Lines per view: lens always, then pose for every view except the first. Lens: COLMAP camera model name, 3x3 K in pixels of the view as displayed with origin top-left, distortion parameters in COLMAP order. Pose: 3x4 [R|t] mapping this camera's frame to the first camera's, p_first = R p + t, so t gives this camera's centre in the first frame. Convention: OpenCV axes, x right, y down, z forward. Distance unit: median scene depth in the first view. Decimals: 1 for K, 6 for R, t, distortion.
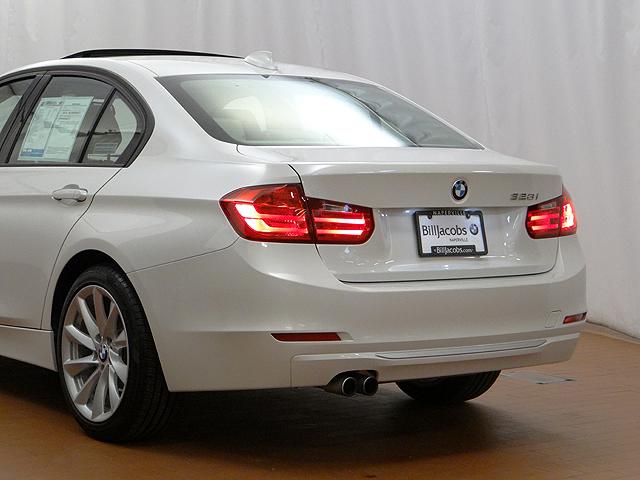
lens RADIAL K [[1544.6, 0, 320.0], [0, 1544.6, 240.0], [0, 0, 1]] dist [-0.061940, -0.374528]
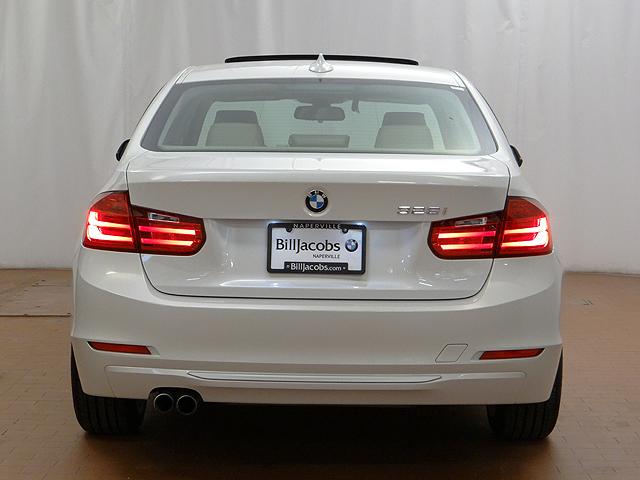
lens RADIAL K [[1437.9, 0, 320.0], [0, 1437.9, 240.0], [0, 0, 1]] dist [0.039959, 0.064243]
pose [[0.803486, 0.037724, -0.594127, 0.595829], [-0.035513, 0.999250, 0.015420, -0.022793], [0.594263, 0.008710, 0.804224, 0.321171]]
